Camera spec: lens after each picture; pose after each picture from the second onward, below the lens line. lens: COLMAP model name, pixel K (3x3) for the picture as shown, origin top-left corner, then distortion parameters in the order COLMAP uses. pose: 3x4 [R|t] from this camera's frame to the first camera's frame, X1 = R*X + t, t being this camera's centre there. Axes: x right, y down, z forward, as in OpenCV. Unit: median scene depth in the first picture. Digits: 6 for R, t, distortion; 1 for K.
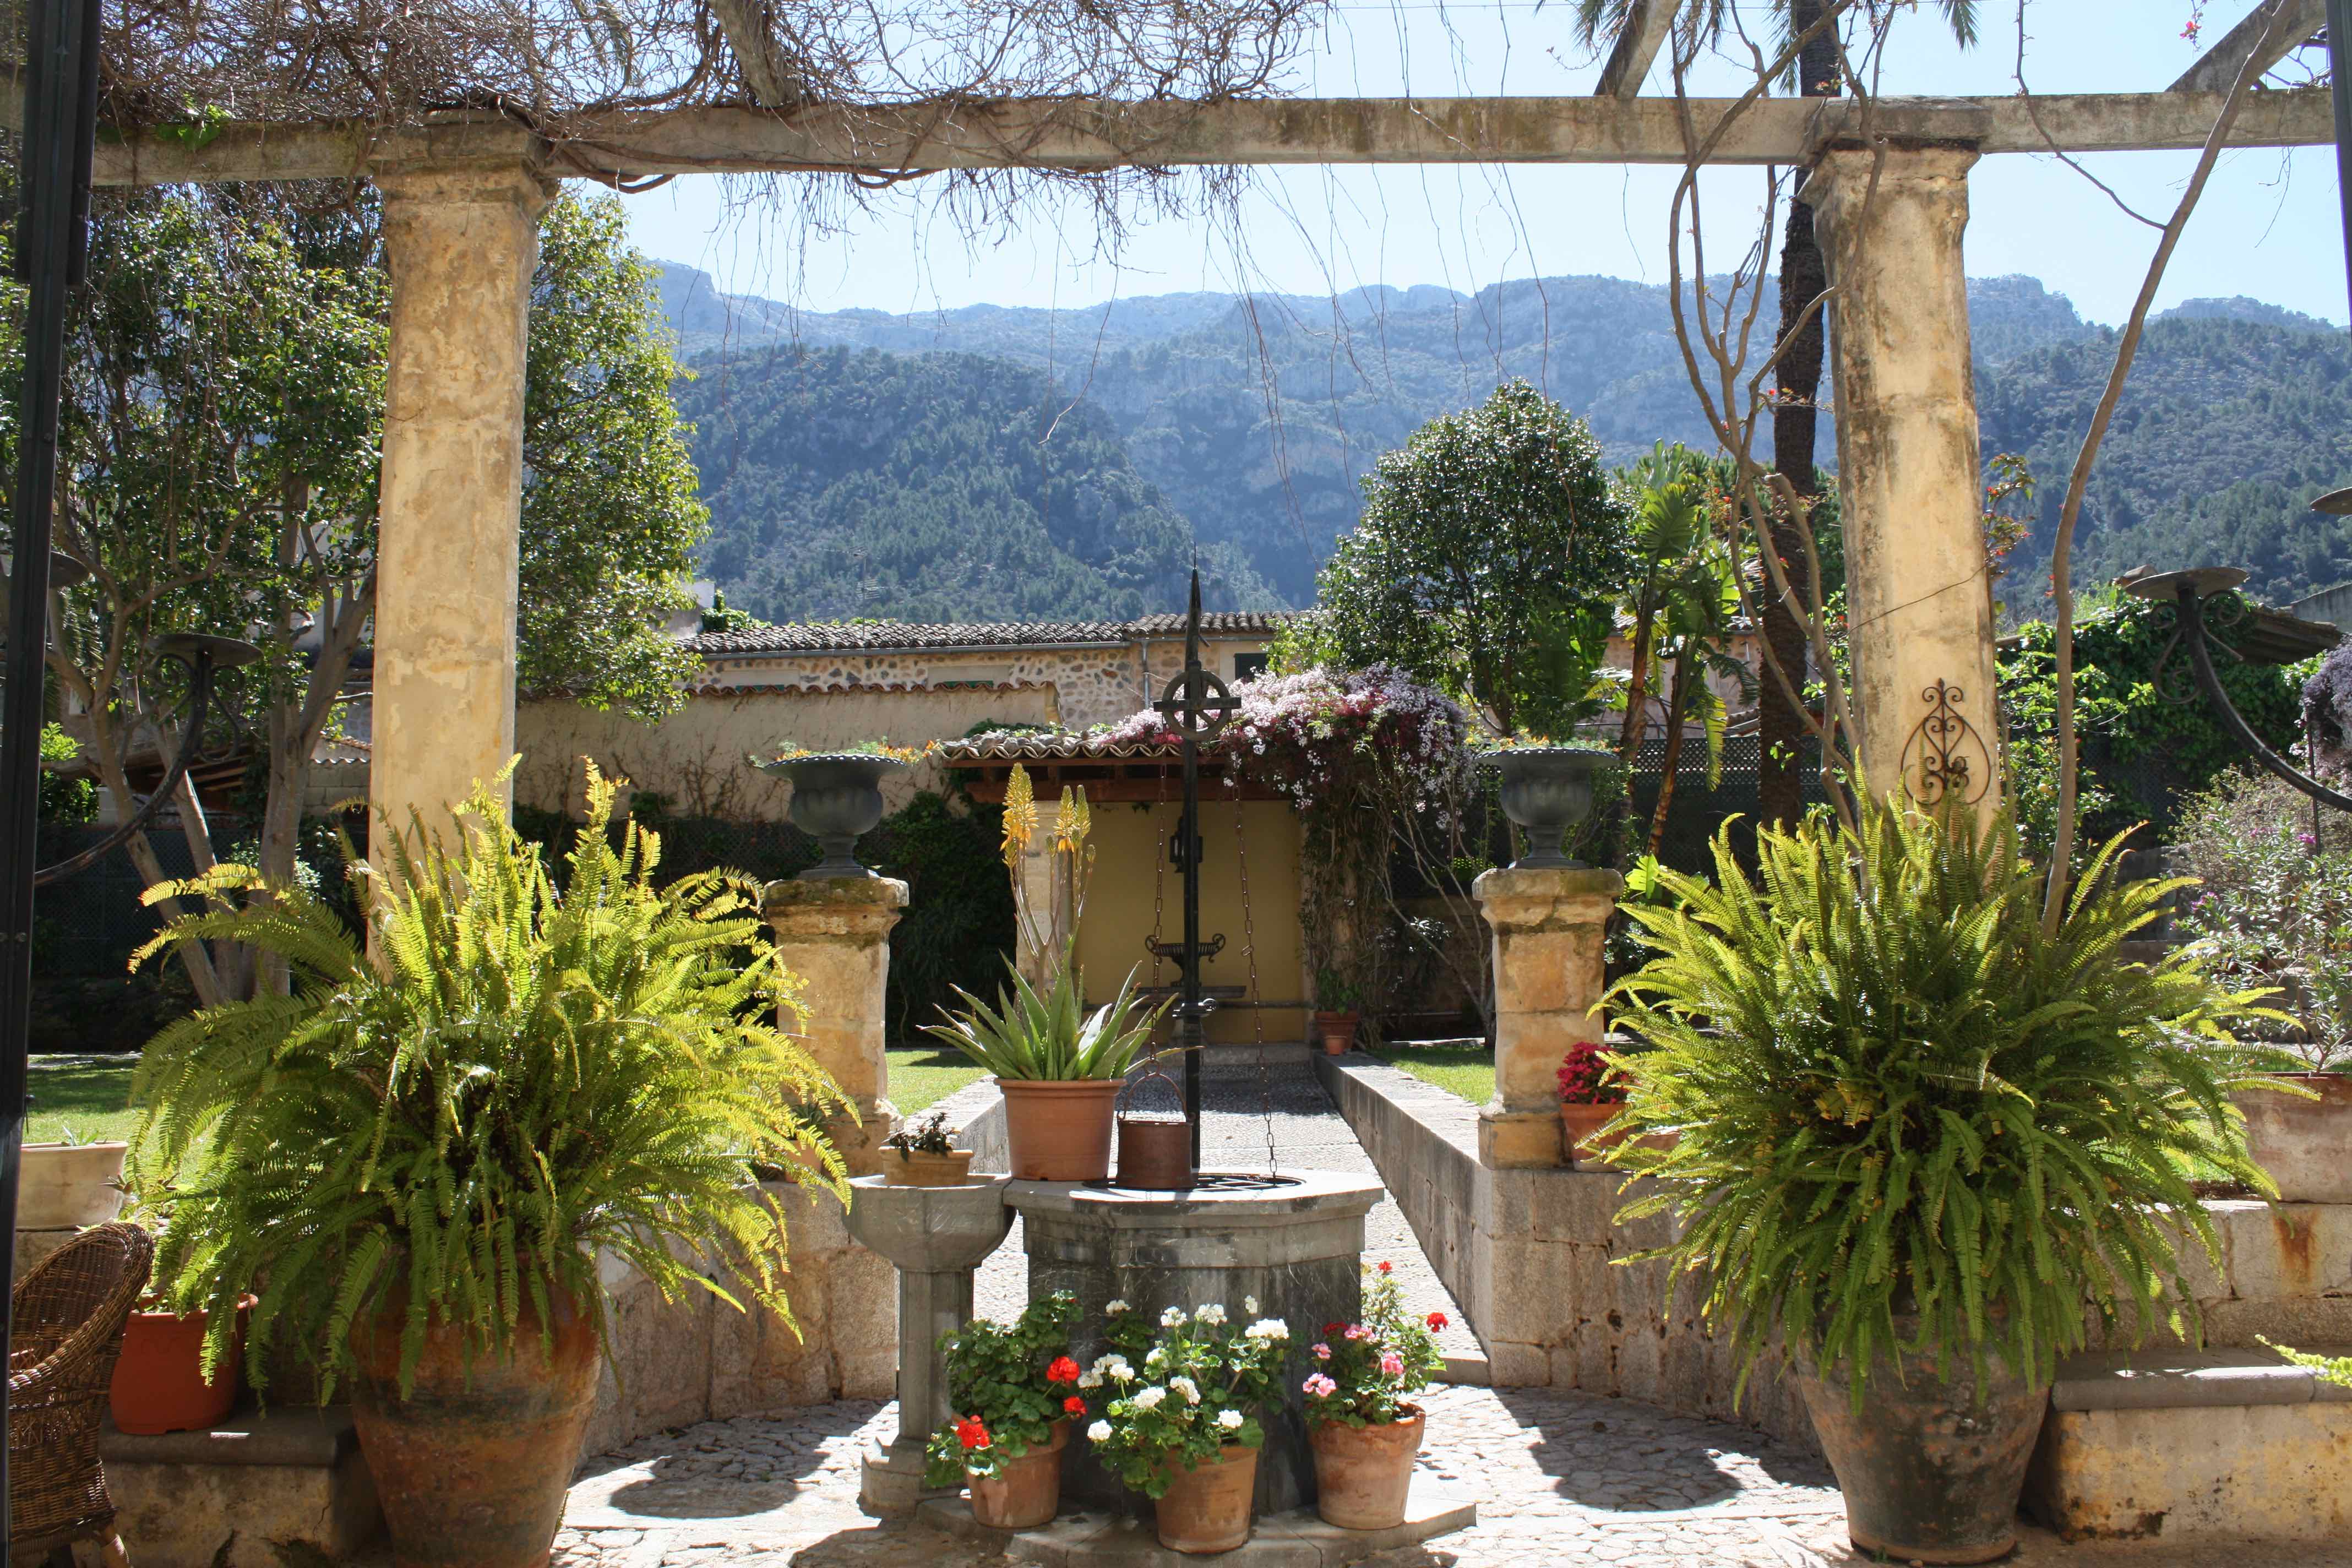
lens RADIAL K [[1930.2, 0, 1176.0], [0, 1930.2, 784.0], [0, 0, 1]] dist [-0.139707, 0.007213]
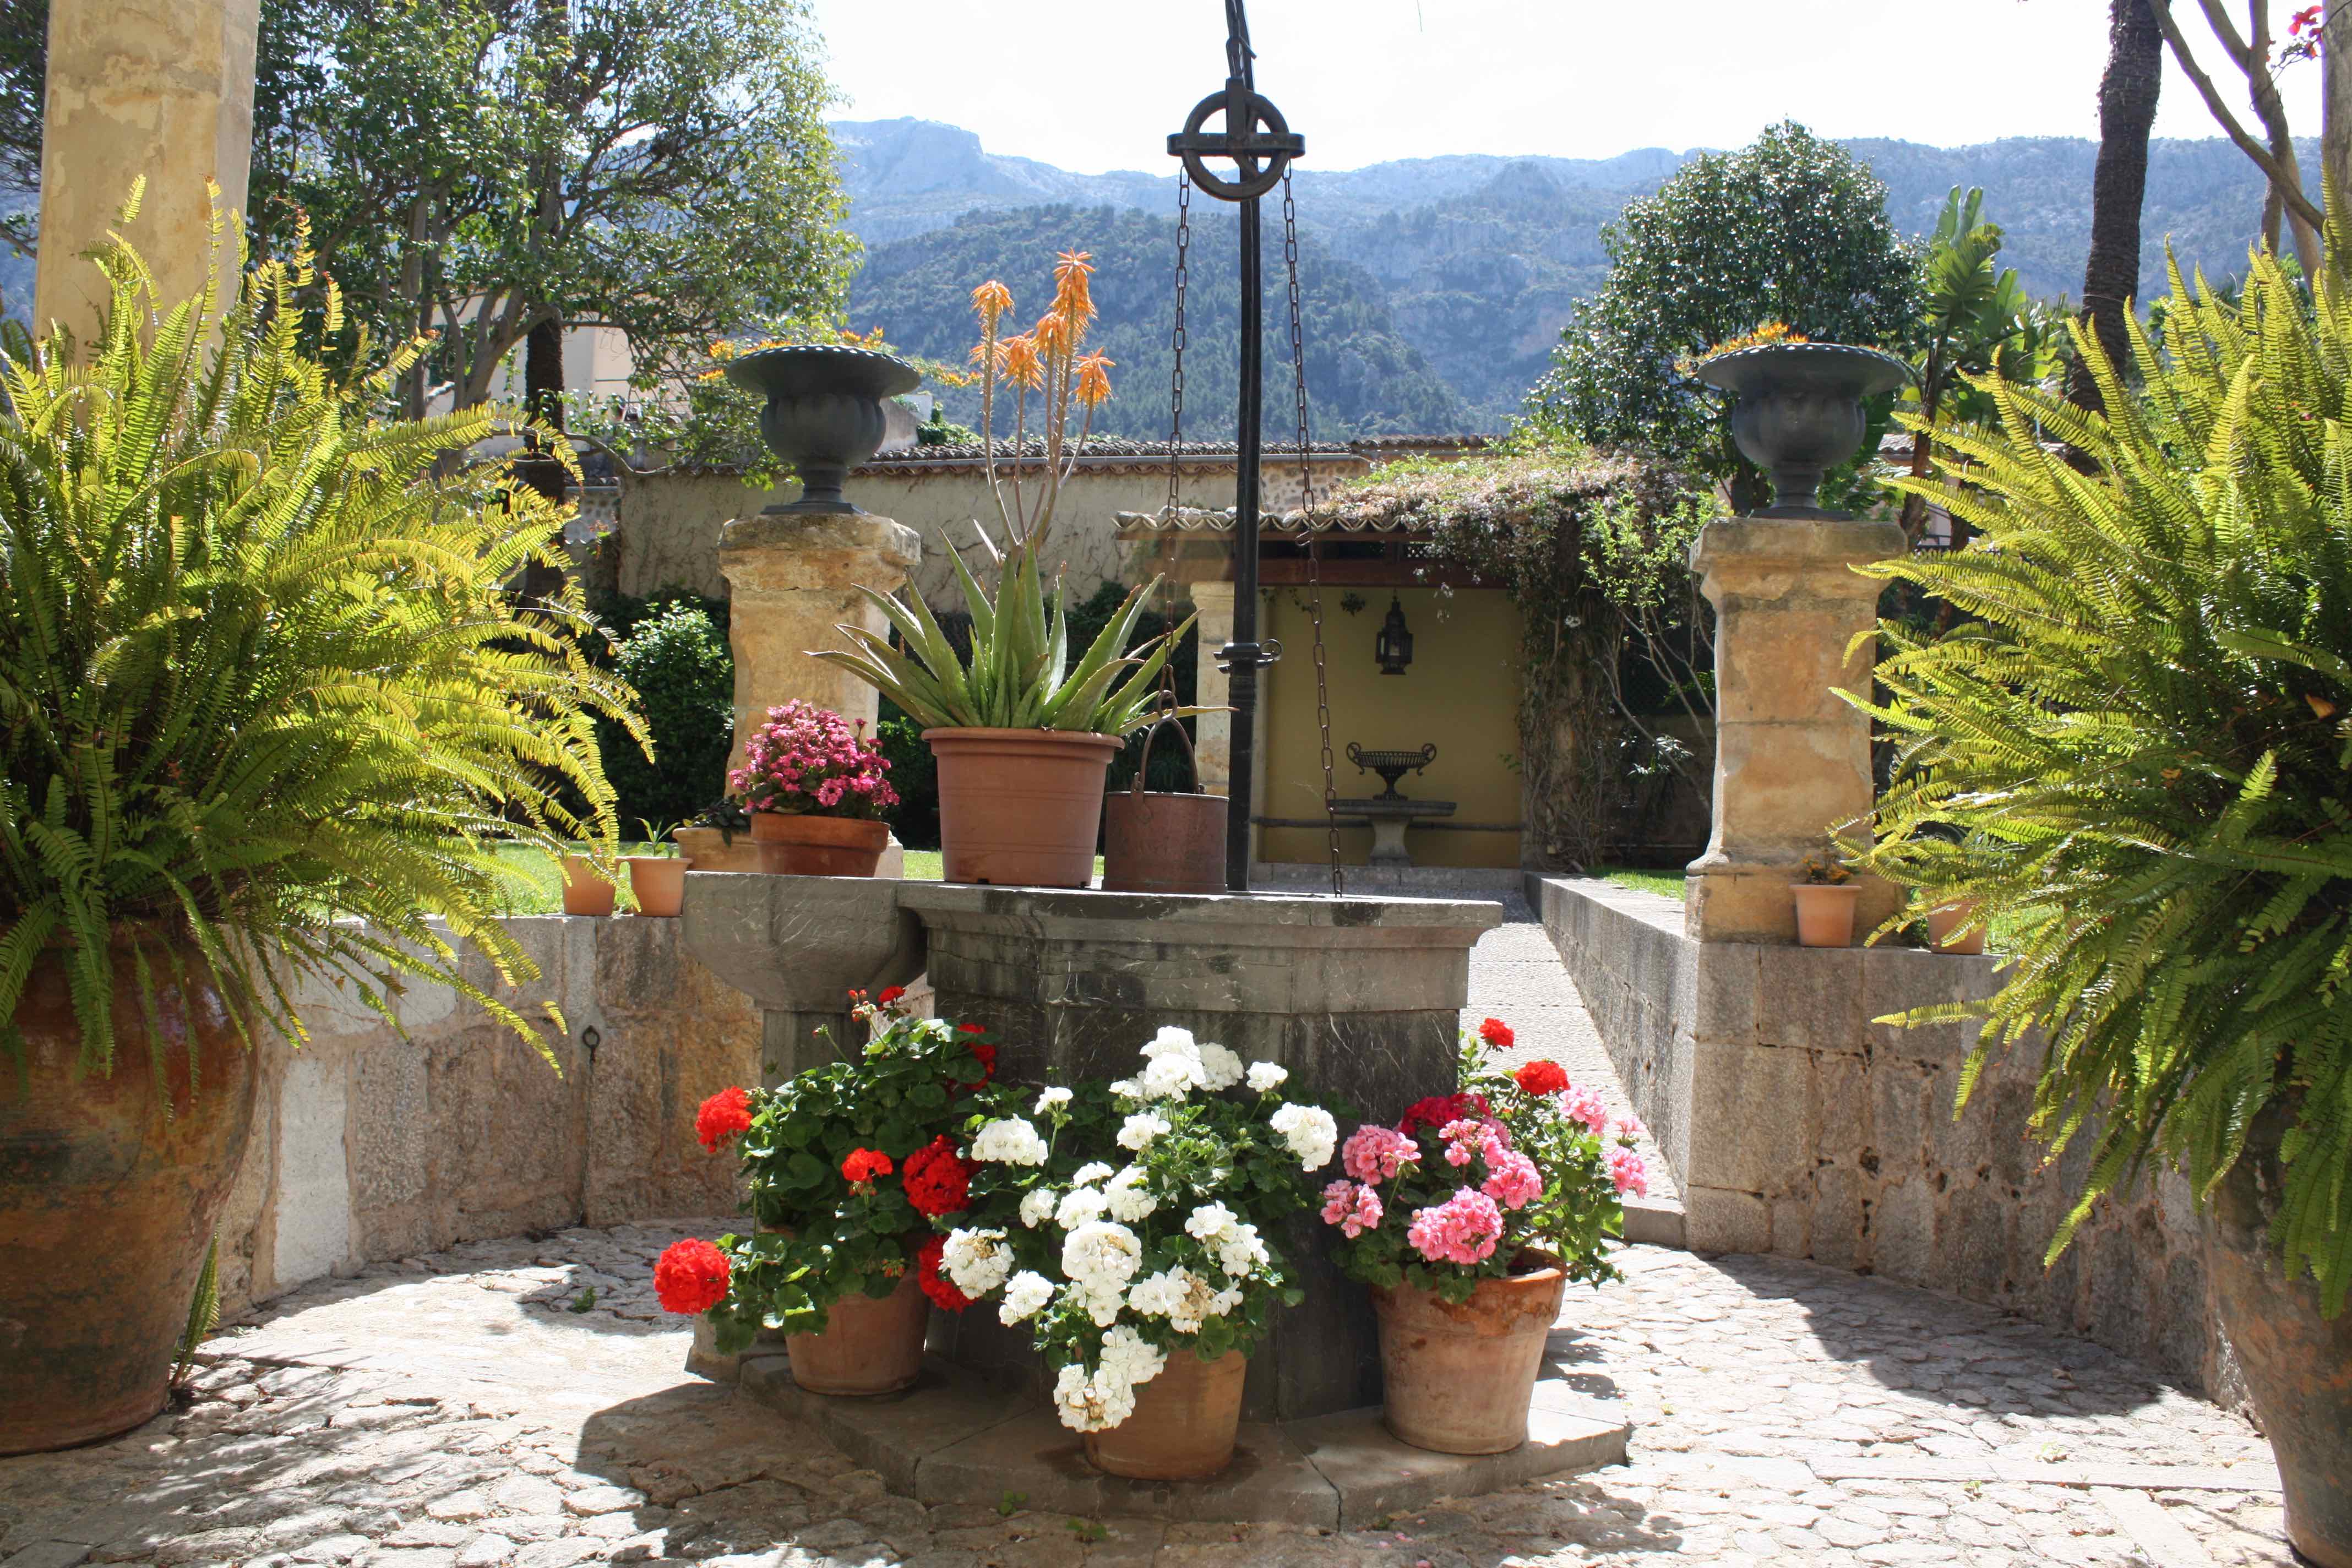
lens RADIAL K [[1893.9, 0, 1191.1], [0, 1893.9, 786.0], [0, 0, 1]] dist [-0.140364, 0.085439]
pose [[0.991283, 0.033286, -0.127478, 0.030837], [-0.024692, 0.997351, 0.068414, 0.047973], [0.129418, -0.064669, 0.989479, 0.140076]]
